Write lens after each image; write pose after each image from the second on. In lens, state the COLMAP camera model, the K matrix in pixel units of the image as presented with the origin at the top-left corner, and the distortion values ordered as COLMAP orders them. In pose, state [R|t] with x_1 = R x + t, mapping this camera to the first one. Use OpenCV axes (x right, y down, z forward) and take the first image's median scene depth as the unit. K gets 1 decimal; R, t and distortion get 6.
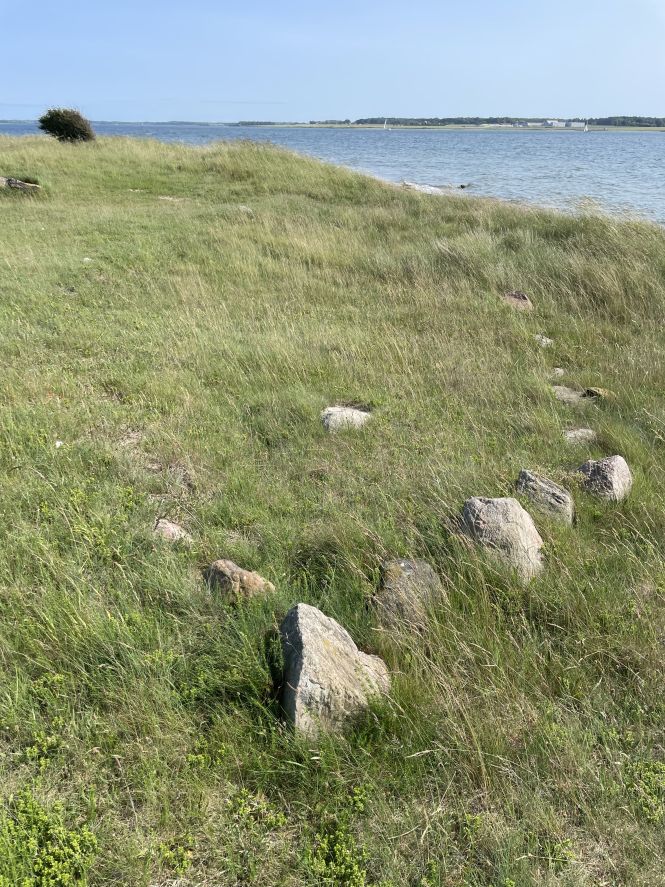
lens RADIAL K [[670.3, 0, 332.3], [0, 670.3, 441.0], [0, 0, 1]] dist [0.054456, -0.052854]
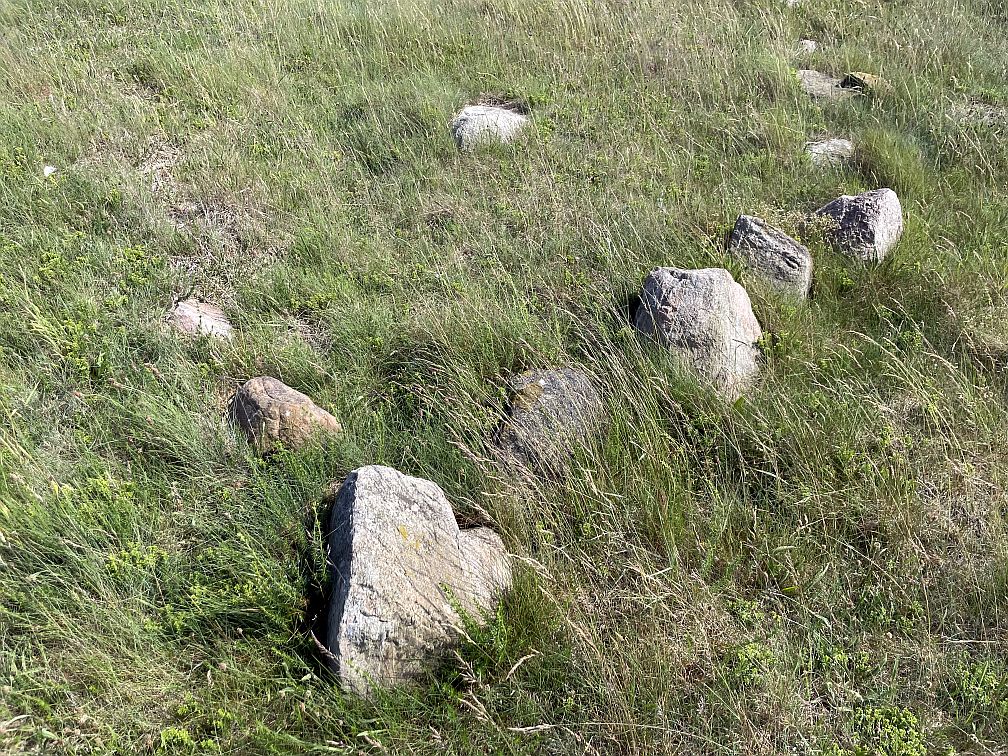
lens RADIAL K [[761.7, 0, 500.3], [0, 761.7, 382.4], [0, 0, 1]] dist [0.054456, -0.052854]
pose [[0.999830, 0.006386, -0.017278, 0.066913], [-0.000691, 0.950319, 0.311277, -0.040304], [0.018408, -0.311213, 0.950162, 0.256984]]
